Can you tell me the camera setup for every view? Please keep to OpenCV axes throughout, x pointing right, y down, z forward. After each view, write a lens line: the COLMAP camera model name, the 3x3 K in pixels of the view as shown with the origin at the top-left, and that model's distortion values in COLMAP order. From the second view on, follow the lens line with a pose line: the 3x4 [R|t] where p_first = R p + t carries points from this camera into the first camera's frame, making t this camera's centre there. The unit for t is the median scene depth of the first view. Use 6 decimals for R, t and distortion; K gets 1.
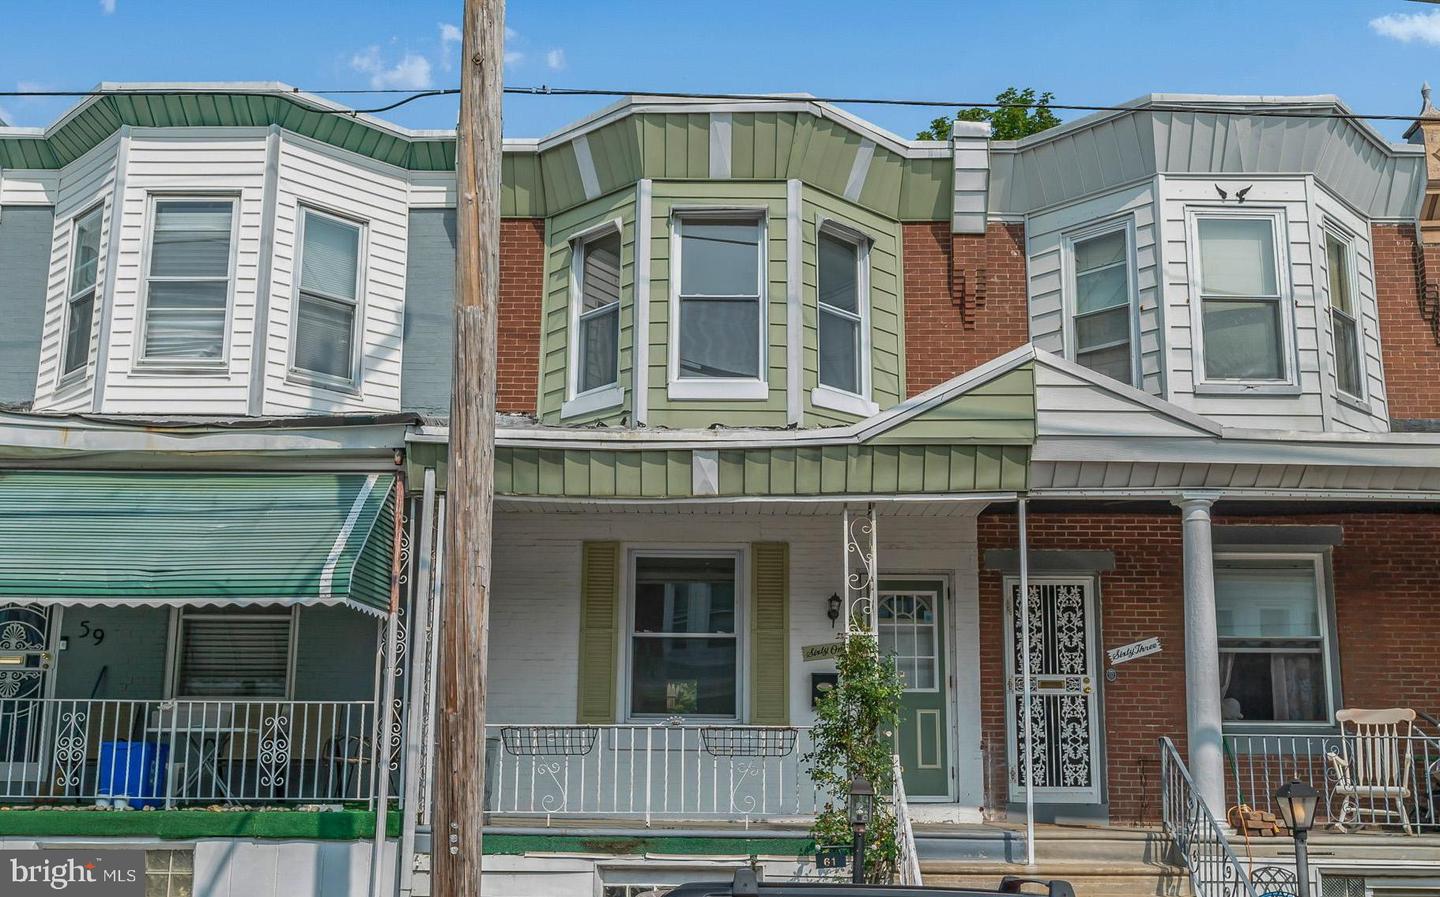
lens RADIAL K [[1571.1, 0, 718.3], [0, 1571.1, 451.2], [0, 0, 1]] dist [0.007437, 0.000000]
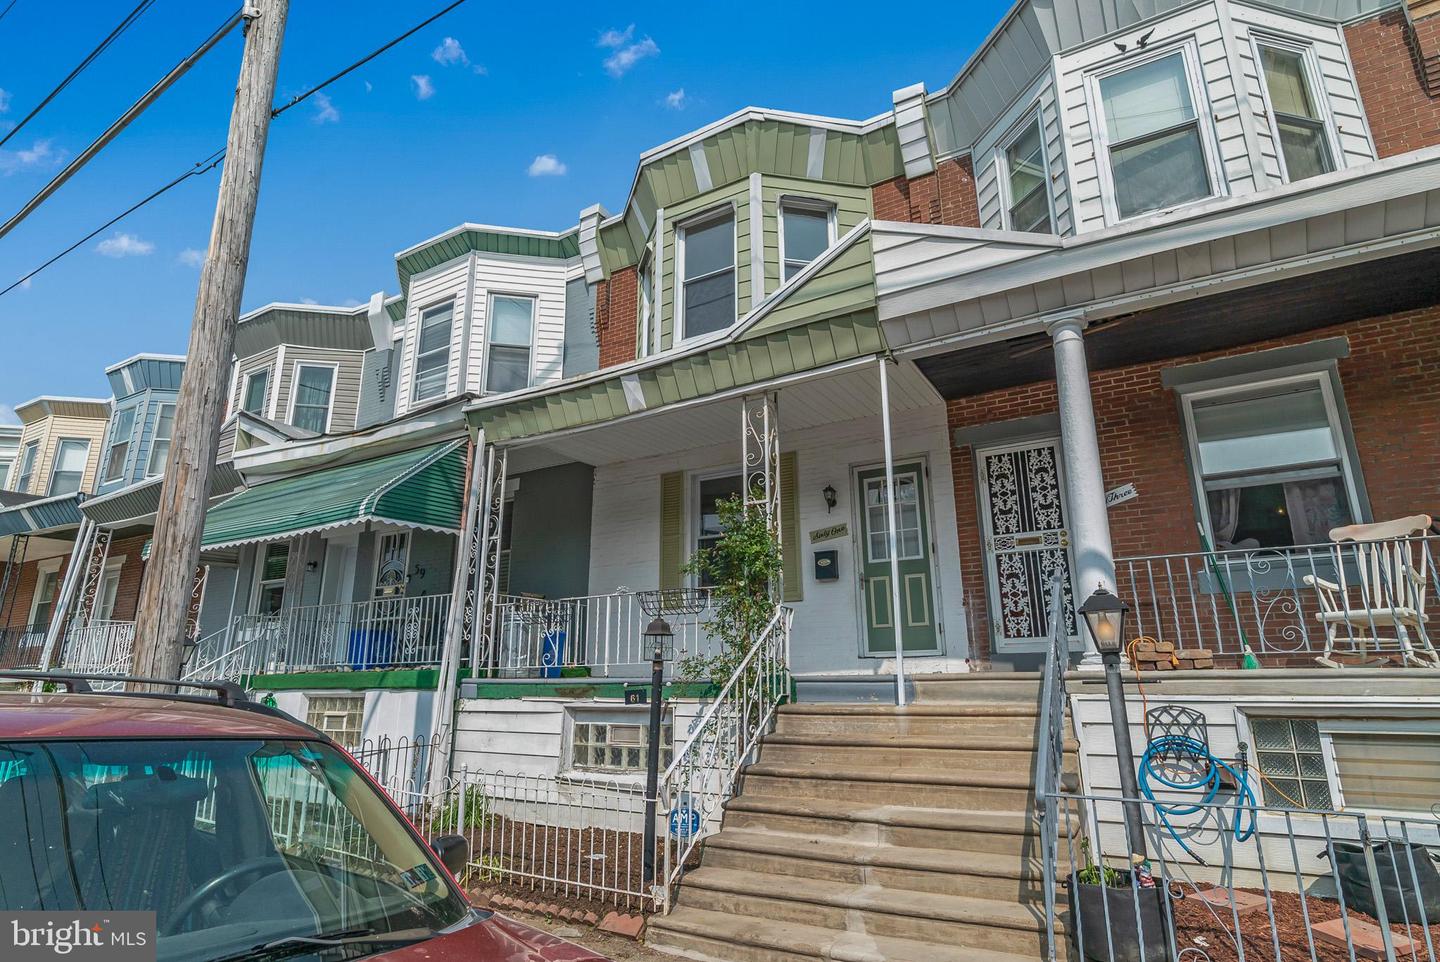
lens RADIAL K [[825.9, 0, 705.2], [0, 825.9, 448.3], [0, 0, 1]] dist [-0.009142, 0.006635]
pose [[0.838010, -0.166406, -0.519662, 0.333269], [0.125537, 0.985613, -0.113170, 0.123524], [0.531018, 0.029601, 0.846843, 0.411570]]
